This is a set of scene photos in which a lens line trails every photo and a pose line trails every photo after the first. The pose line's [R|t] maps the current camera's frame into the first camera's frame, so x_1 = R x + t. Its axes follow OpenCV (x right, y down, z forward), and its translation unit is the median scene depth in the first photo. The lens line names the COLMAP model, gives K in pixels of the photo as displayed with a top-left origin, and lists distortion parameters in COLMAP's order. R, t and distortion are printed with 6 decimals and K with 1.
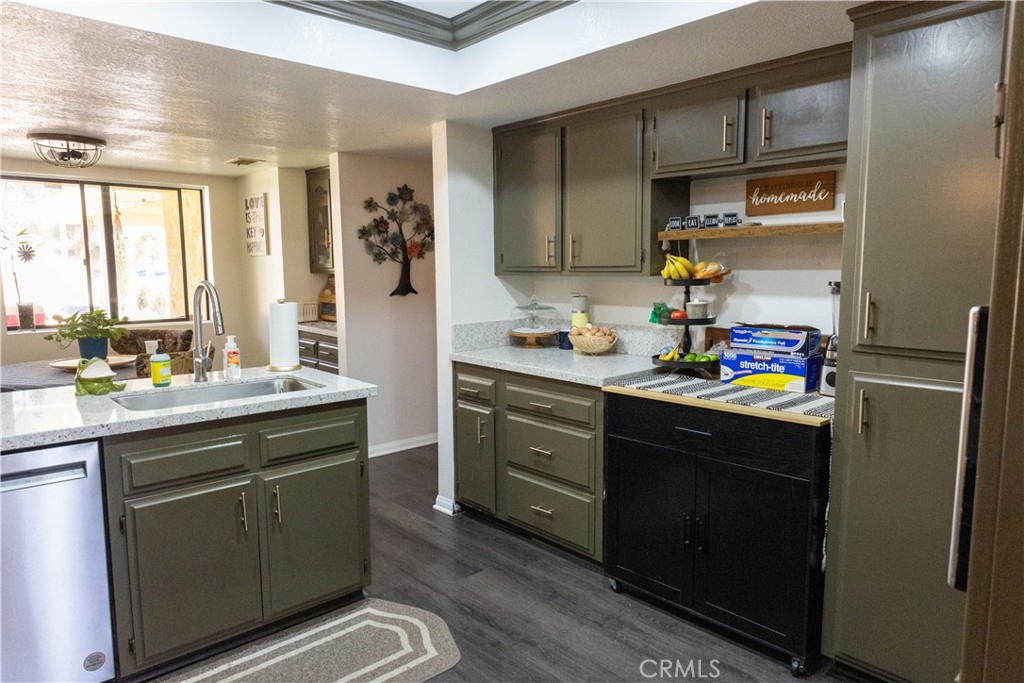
lens RADIAL K [[665.7, 0, 515.1], [0, 665.7, 347.0], [0, 0, 1]] dist [0.004639, -0.002011]
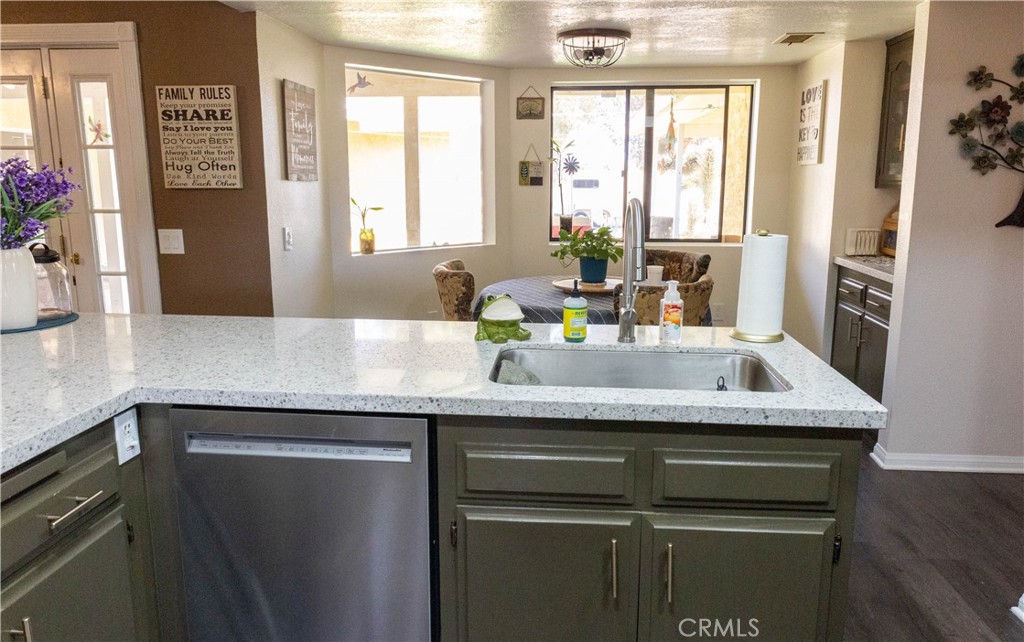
lens RADIAL K [[698.8, 0, 511.1], [0, 698.8, 305.9], [0, 0, 1]] dist [-0.003837, 0.003044]
pose [[0.676699, 0.133845, -0.723992, -0.013597], [-0.091410, 0.991002, 0.097769, -0.027089], [0.730563, 0.000020, 0.682845, 0.237349]]
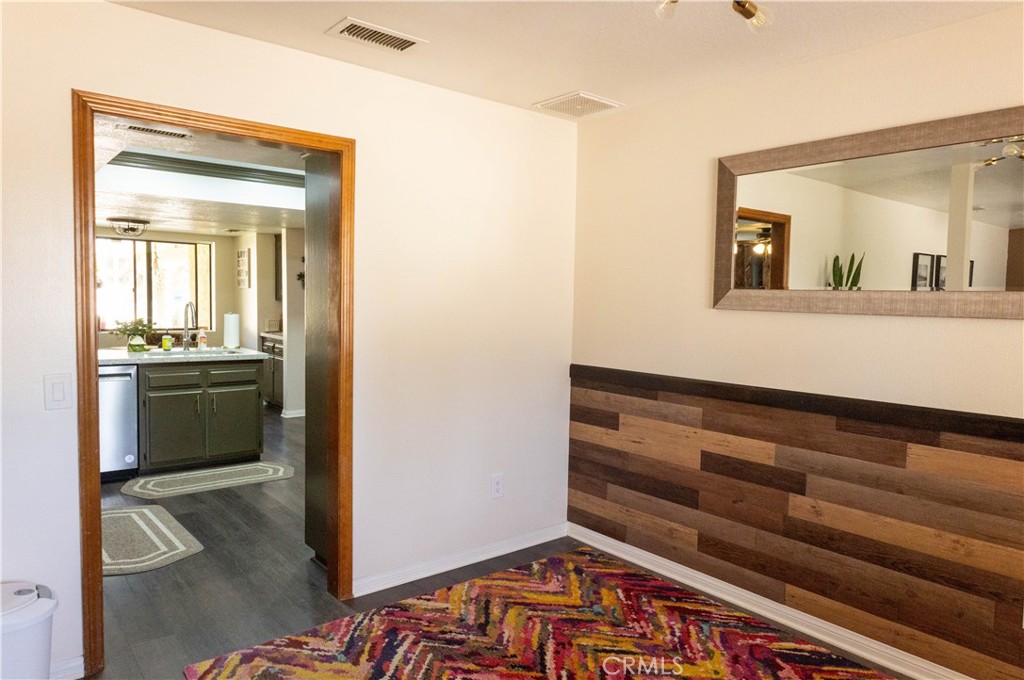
lens RADIAL K [[665.7, 0, 516.9], [0, 665.7, 350.2], [0, 0, 1]] dist [0.004639, -0.002011]
pose [[0.998619, 0.030866, -0.042507, 0.374292], [-0.032807, 0.998414, -0.045750, 0.065897], [0.041027, 0.047081, 0.998048, -0.596505]]
